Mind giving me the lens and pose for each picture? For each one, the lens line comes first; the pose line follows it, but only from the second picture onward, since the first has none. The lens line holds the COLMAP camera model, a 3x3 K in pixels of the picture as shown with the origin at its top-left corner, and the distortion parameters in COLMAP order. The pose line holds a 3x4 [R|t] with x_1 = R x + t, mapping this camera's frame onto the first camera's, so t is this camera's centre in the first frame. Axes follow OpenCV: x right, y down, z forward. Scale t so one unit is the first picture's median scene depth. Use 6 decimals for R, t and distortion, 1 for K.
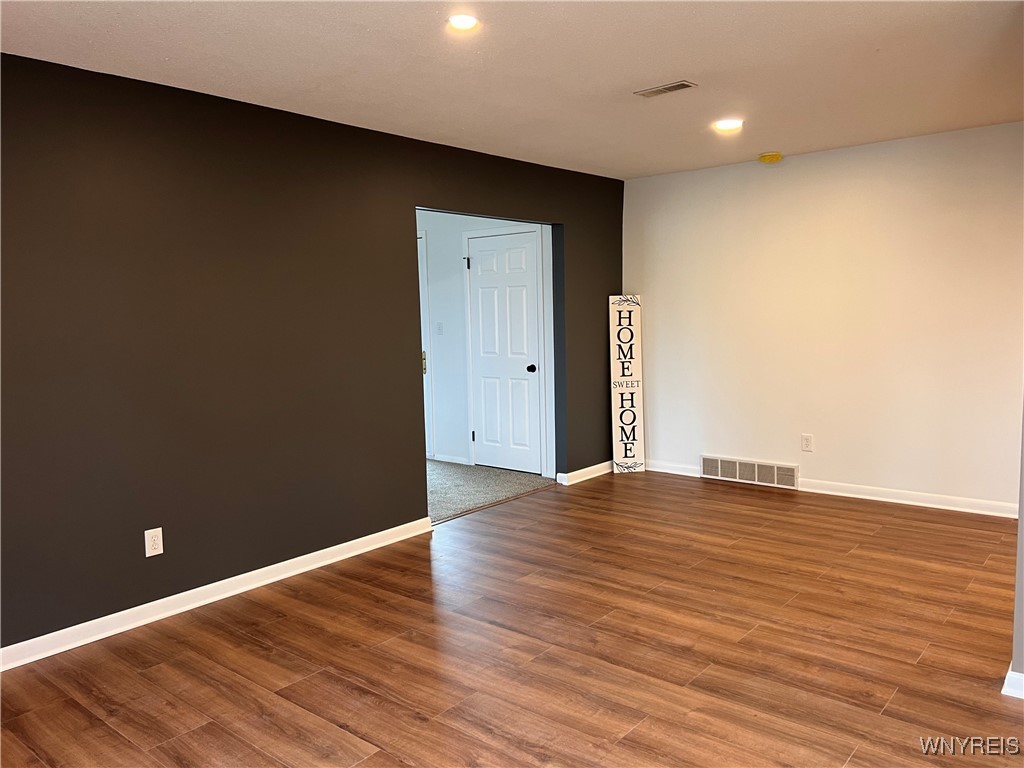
lens RADIAL K [[780.4, 0, 511.9], [0, 780.4, 383.8], [0, 0, 1]] dist [0.011014, -0.002355]
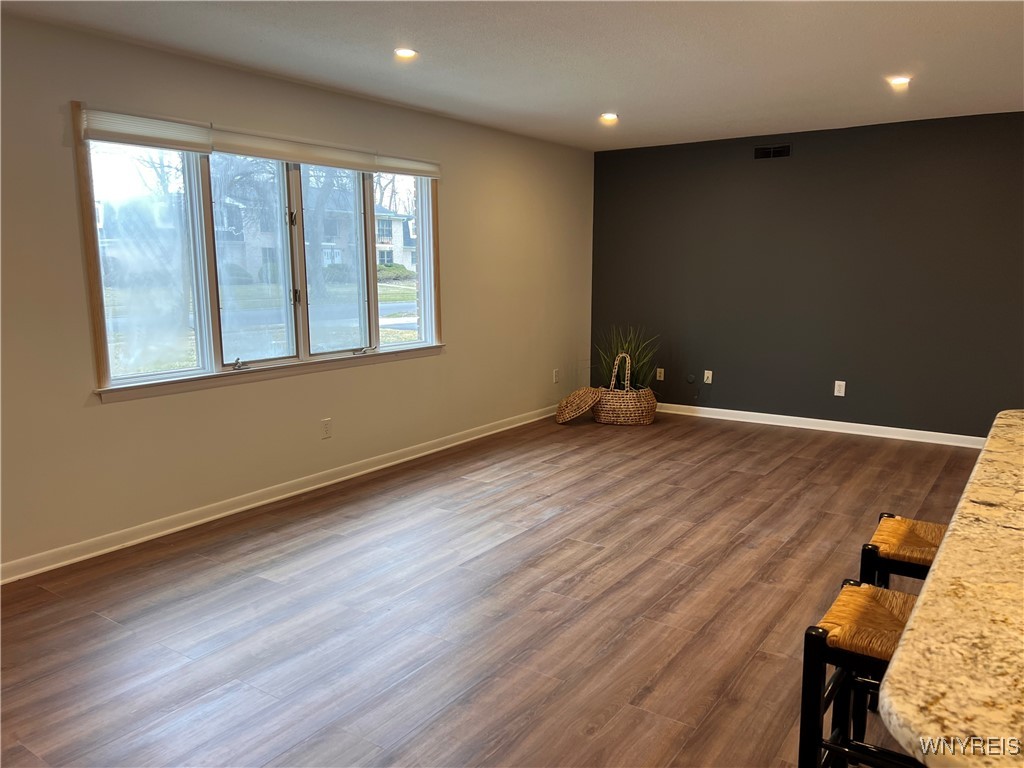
lens RADIAL K [[780.4, 0, 512.3], [0, 780.4, 384.8], [0, 0, 1]] dist [0.011014, -0.002355]
pose [[0.084733, 0.180803, -0.979863, 1.577106], [-0.104406, 0.979597, 0.171726, -0.047532], [0.990919, 0.087752, 0.101881, 0.091210]]
